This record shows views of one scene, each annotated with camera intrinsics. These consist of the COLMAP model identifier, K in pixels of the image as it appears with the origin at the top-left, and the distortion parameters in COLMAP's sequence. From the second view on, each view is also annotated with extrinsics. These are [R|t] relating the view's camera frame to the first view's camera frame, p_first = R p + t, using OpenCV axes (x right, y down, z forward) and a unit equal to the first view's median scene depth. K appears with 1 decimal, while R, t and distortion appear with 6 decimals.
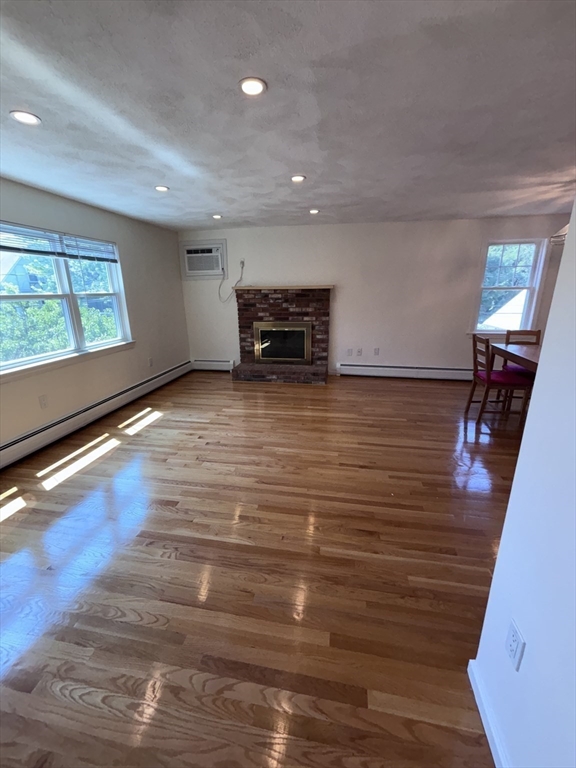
lens RADIAL K [[314.2, 0, 288.6], [0, 314.2, 381.0], [0, 0, 1]] dist [0.001722, 0.000324]
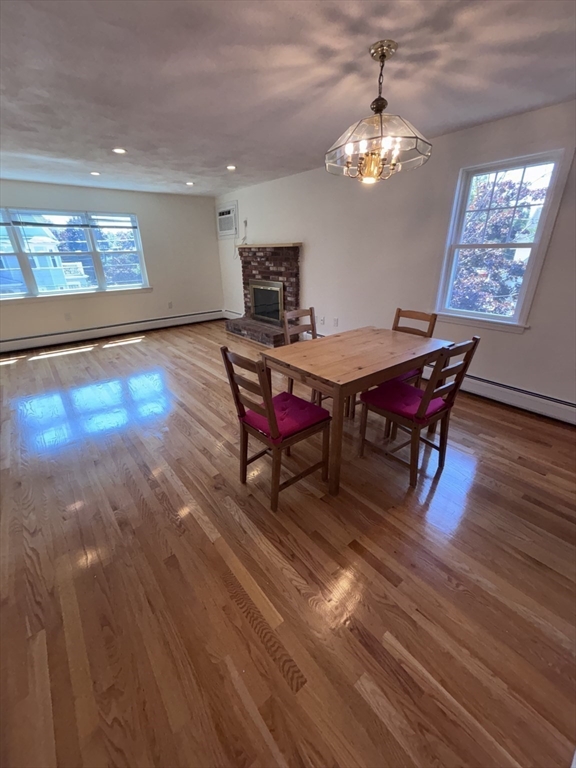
lens RADIAL K [[314.2, 0, 287.8], [0, 314.2, 381.6], [0, 0, 1]] dist [0.001722, 0.000324]
pose [[0.760722, 0.250894, -0.598627, 0.783323], [-0.174927, 0.967395, 0.183158, -0.074177], [0.625062, -0.034616, 0.779807, 0.246981]]
